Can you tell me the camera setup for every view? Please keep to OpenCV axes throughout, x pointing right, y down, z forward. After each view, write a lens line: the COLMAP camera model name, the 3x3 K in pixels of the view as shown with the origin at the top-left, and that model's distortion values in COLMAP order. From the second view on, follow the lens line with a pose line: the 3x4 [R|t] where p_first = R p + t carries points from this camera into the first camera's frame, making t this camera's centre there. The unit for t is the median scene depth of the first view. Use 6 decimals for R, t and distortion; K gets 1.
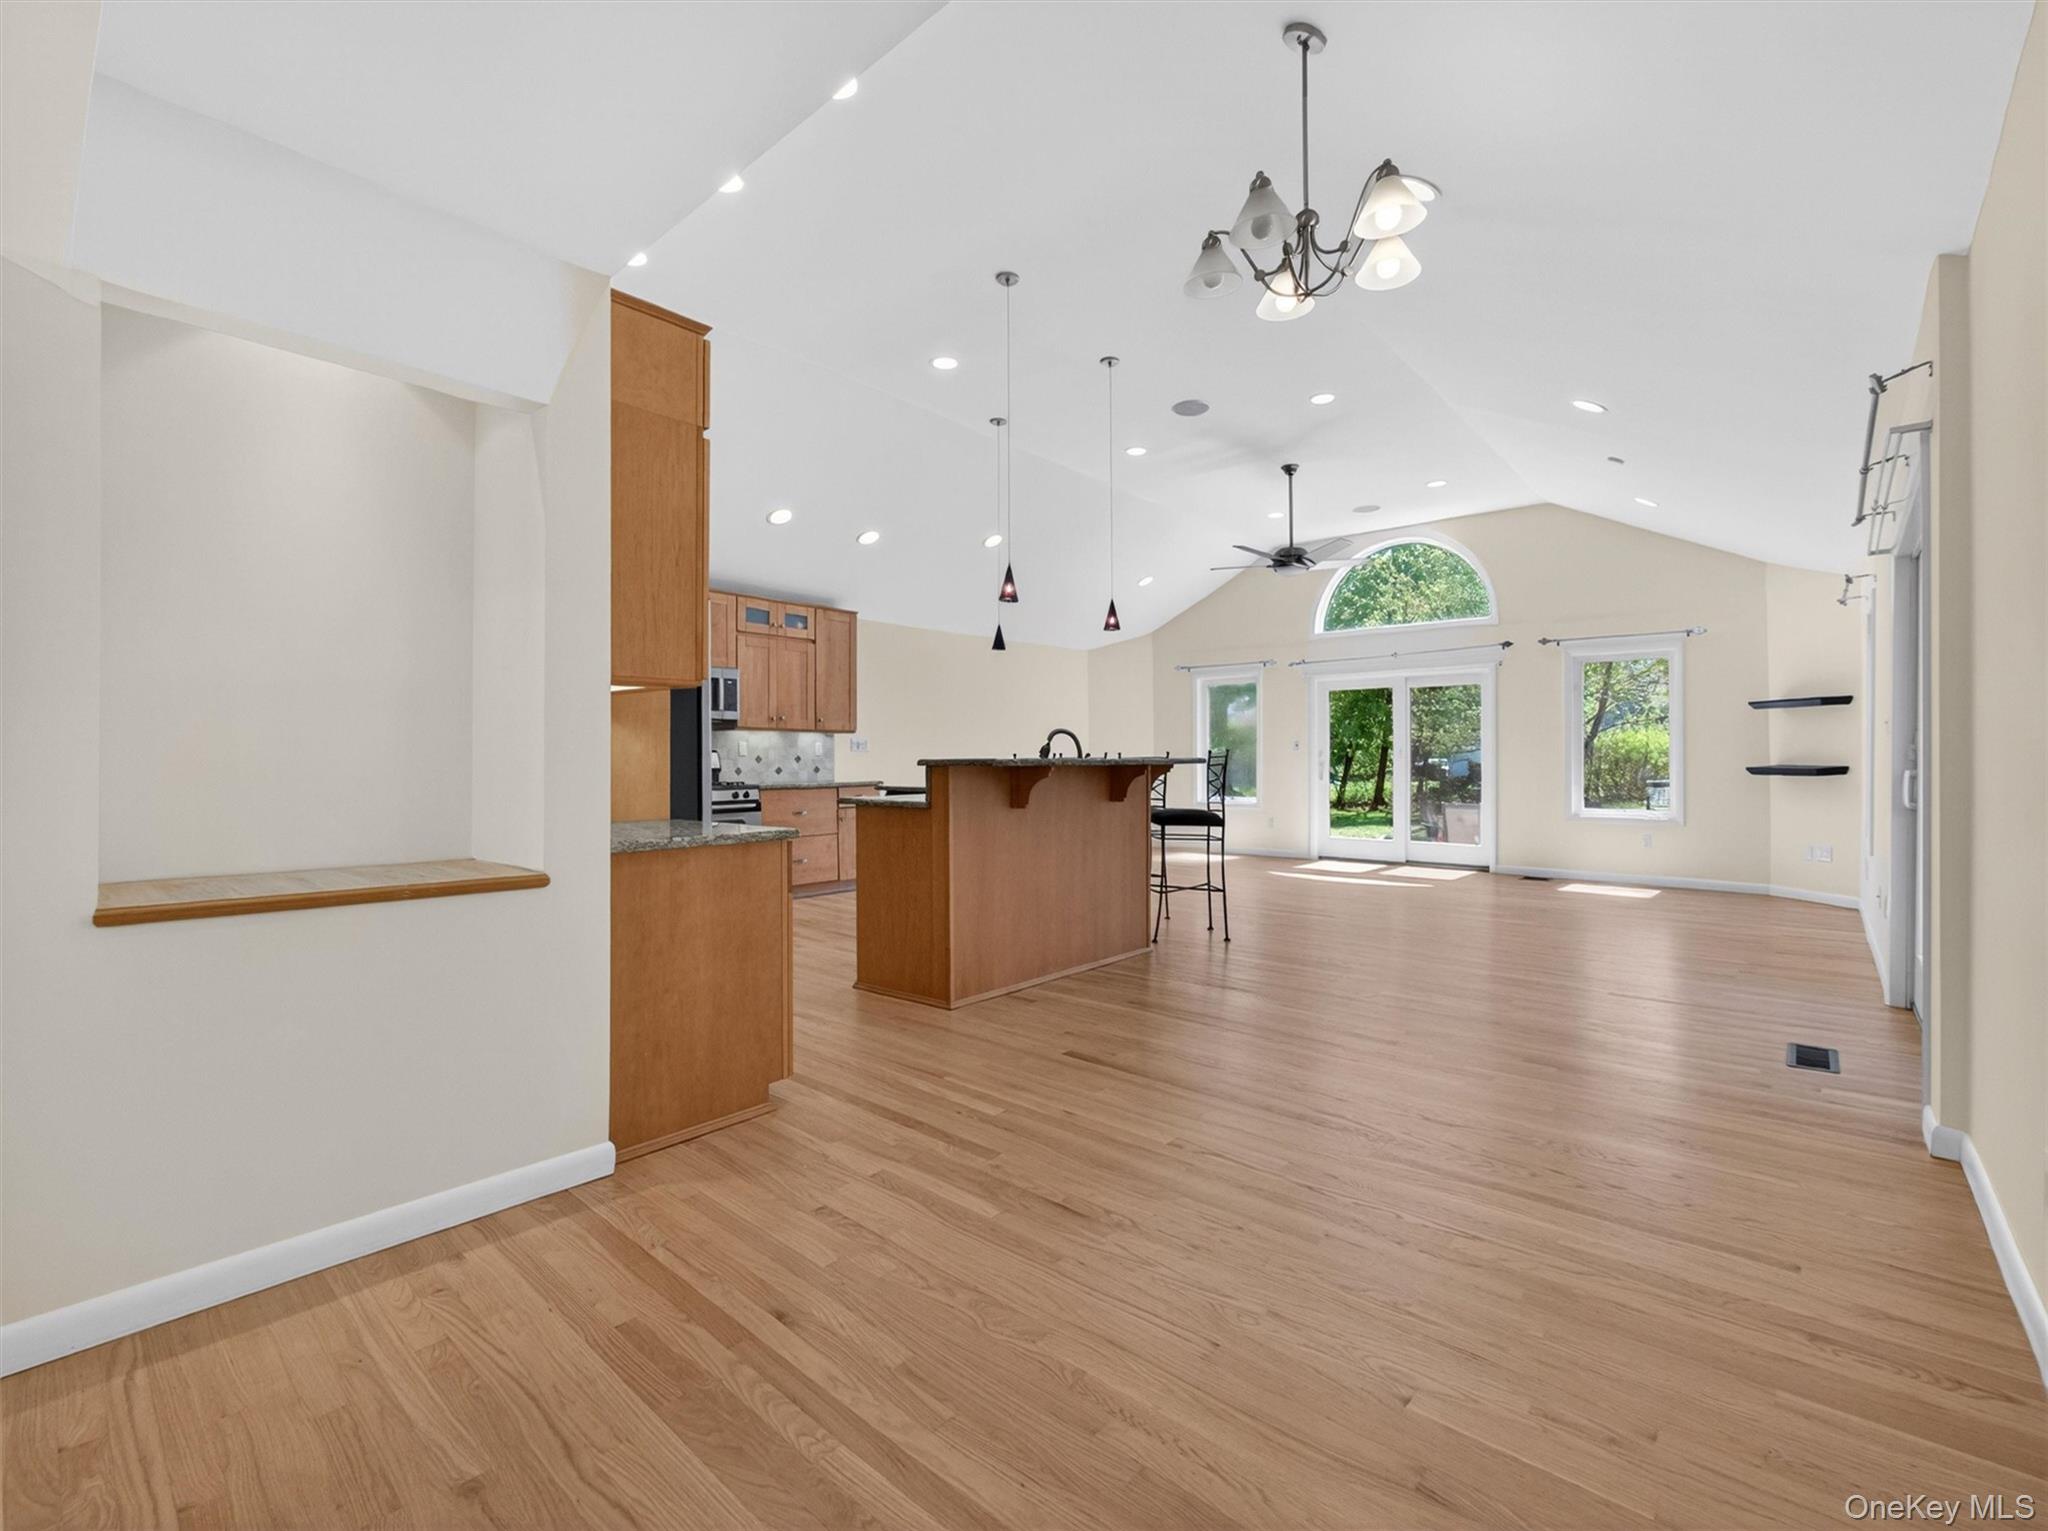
lens RADIAL K [[920.2, 0, 1001.2], [0, 920.2, 754.9], [0, 0, 1]] dist [-0.001619, 0.000427]
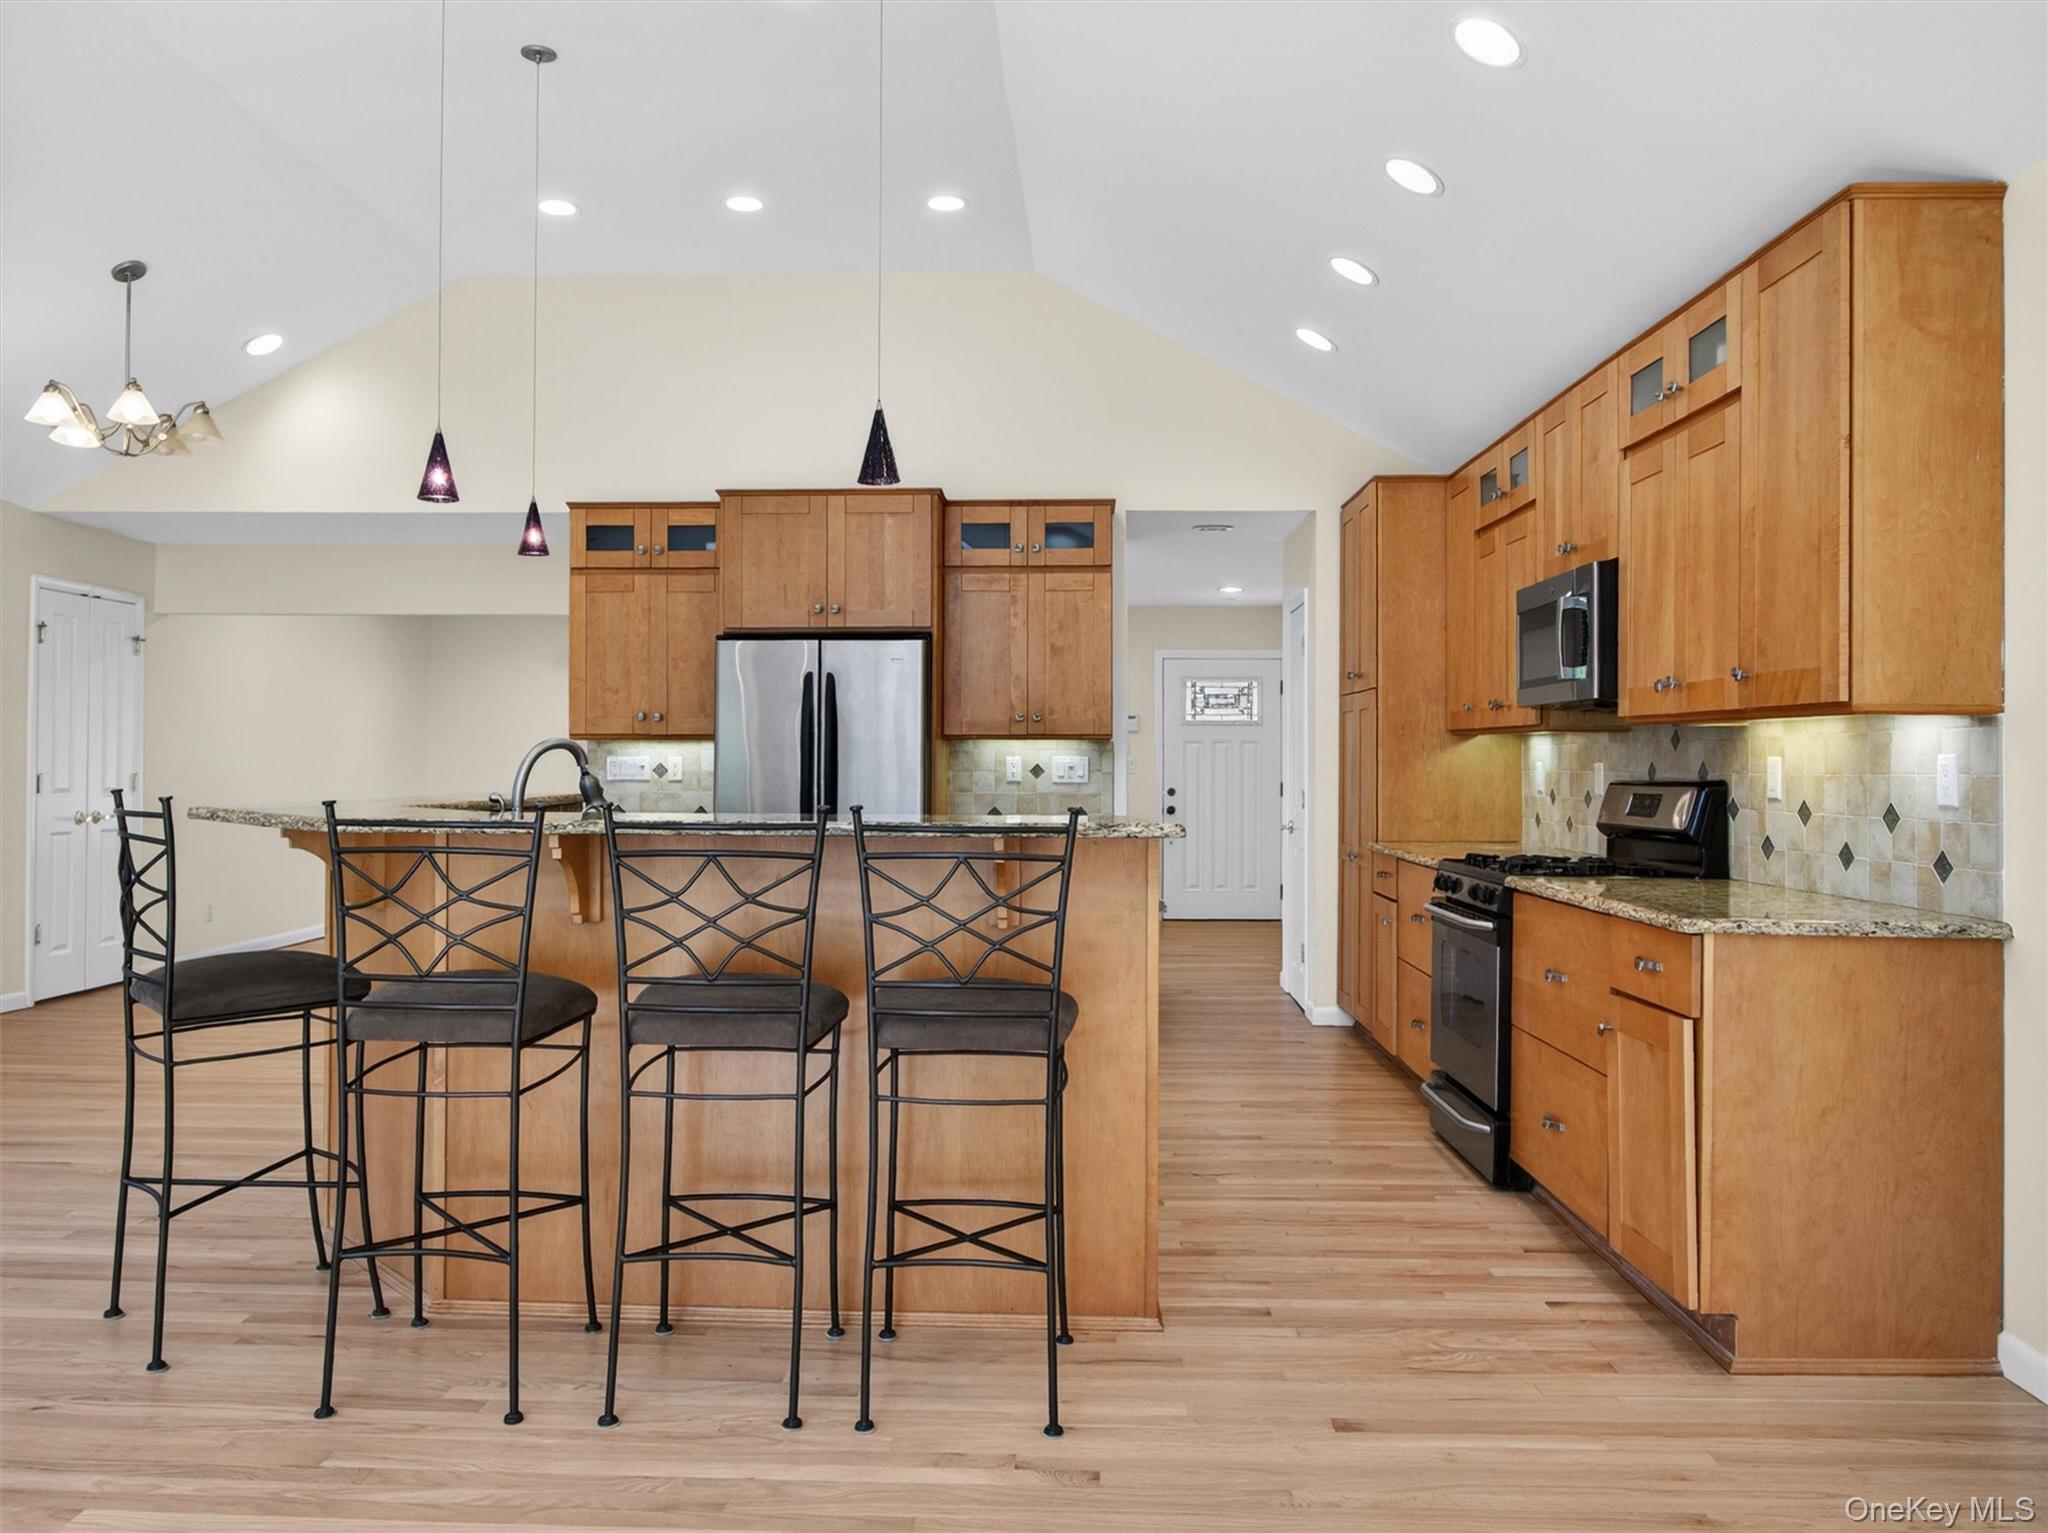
lens RADIAL K [[1483.7, 0, 1011.4], [0, 1483.7, 747.0], [0, 0, 1]] dist [-0.003373, -0.003352]
pose [[-0.763936, -0.006955, -0.645254, 0.273679], [0.000812, 0.999931, -0.011739, -0.012228], [0.645291, -0.009492, -0.763878, 1.299084]]
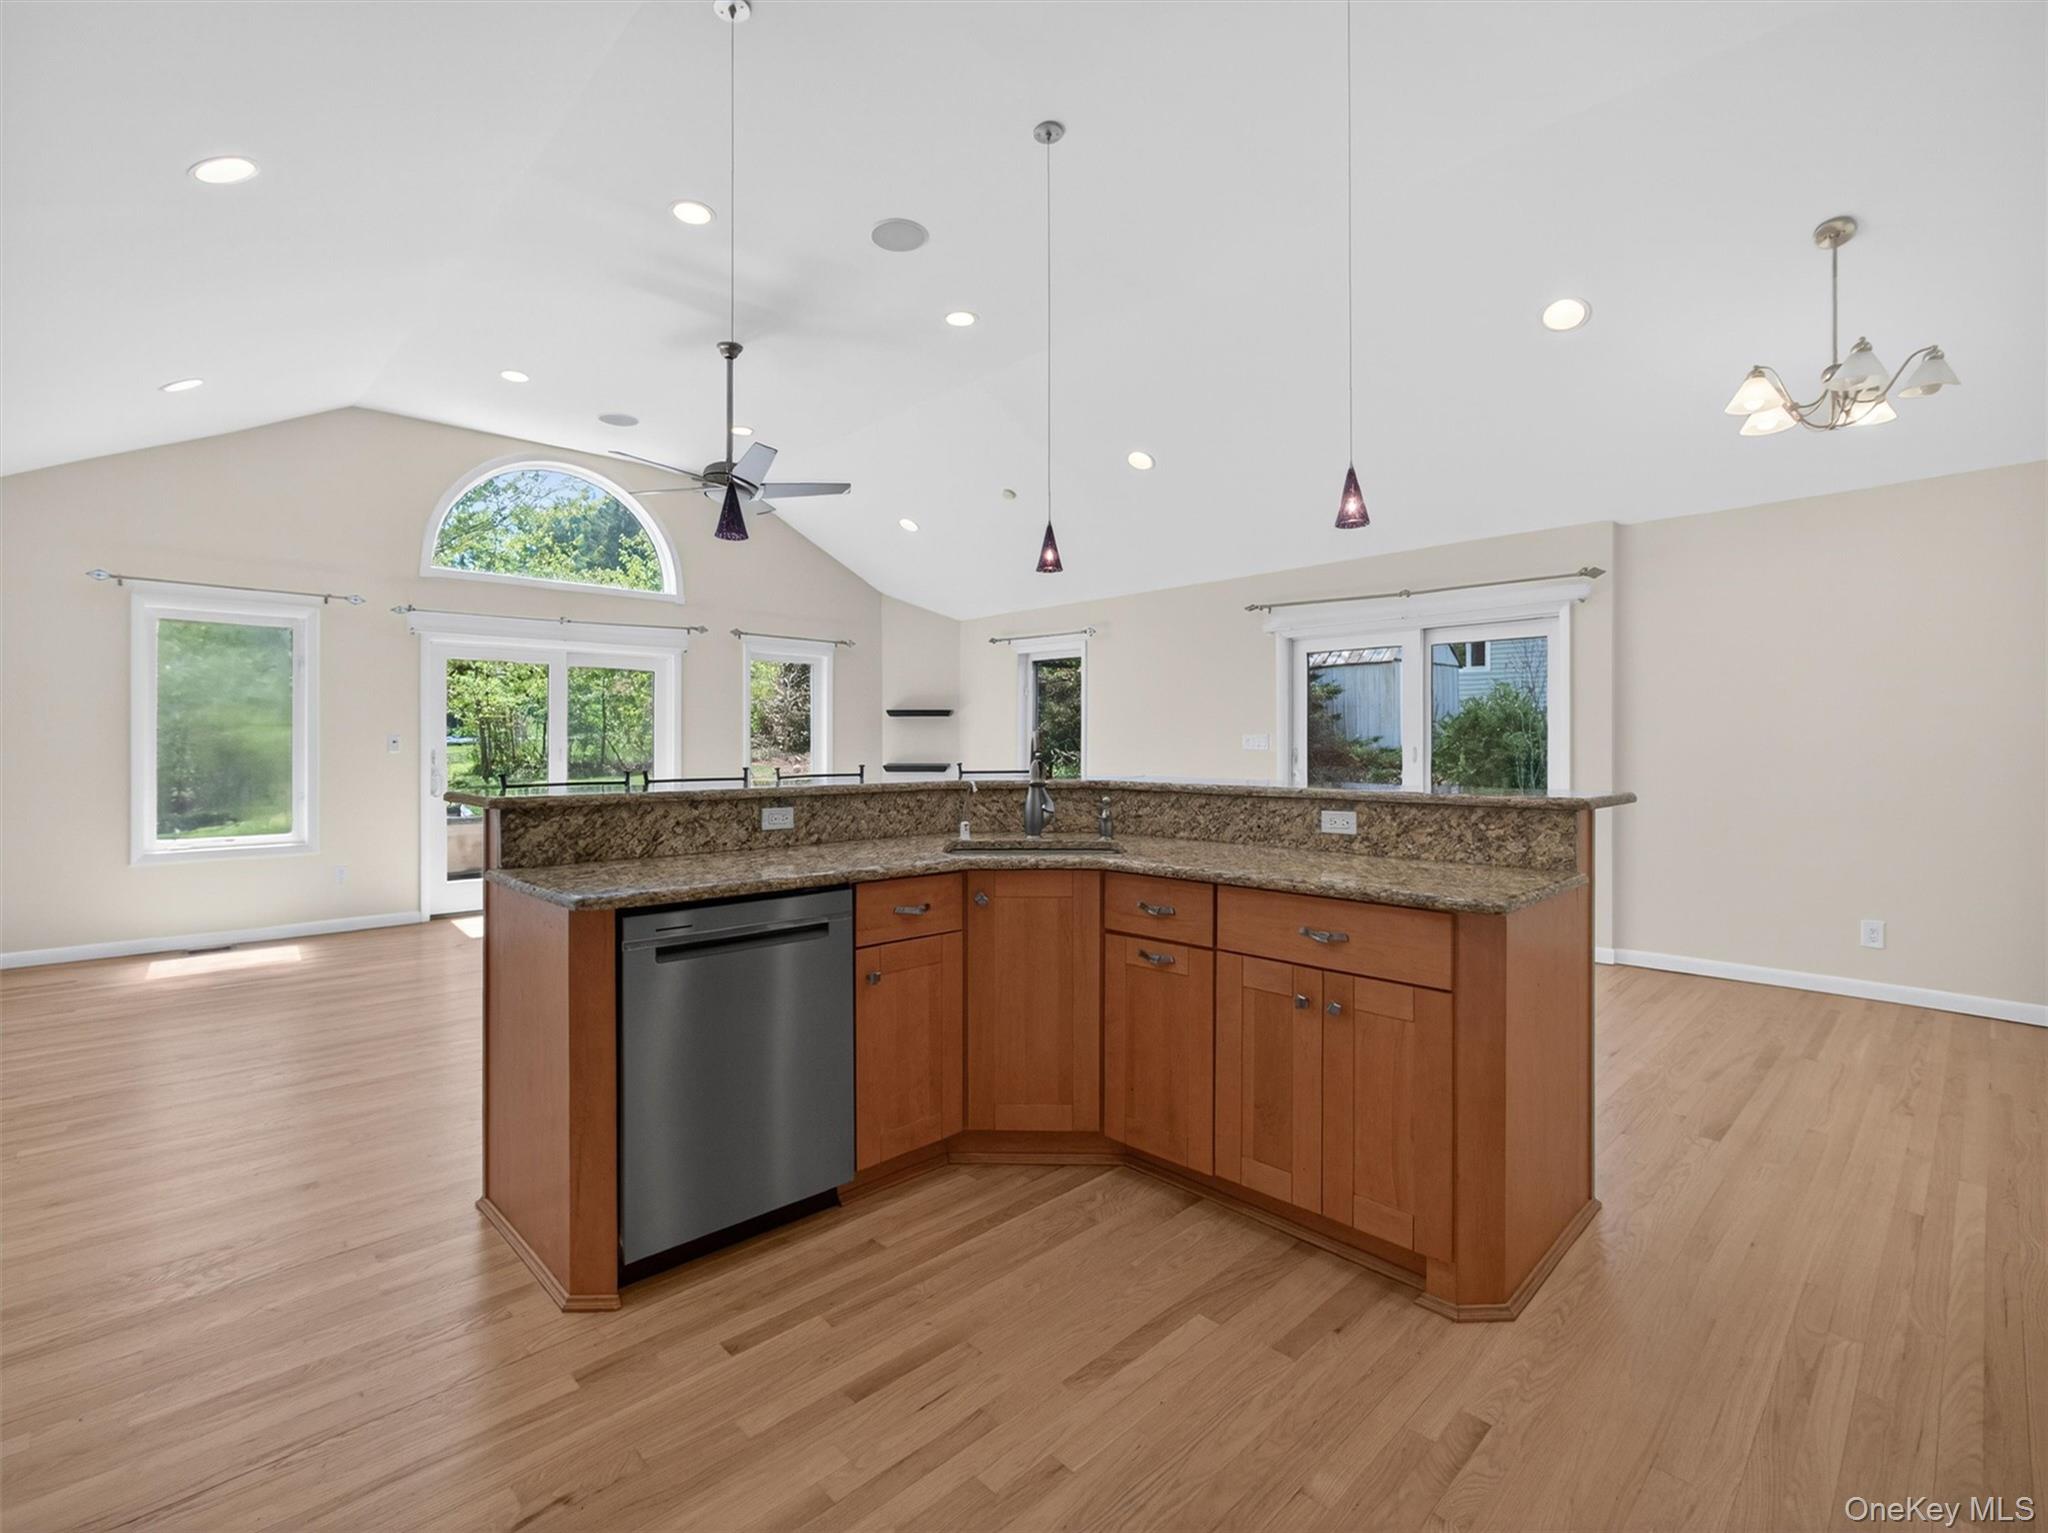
lens RADIAL K [[958.5, 0, 1009.3], [0, 958.5, 742.1], [0, 0, 1]] dist [-0.003666, -0.000188]
pose [[0.072537, 0.001617, 0.997364, -0.404017], [-0.005528, 0.999984, -0.001219, -0.015337], [-0.997350, -0.005425, 0.072545, 0.759019]]
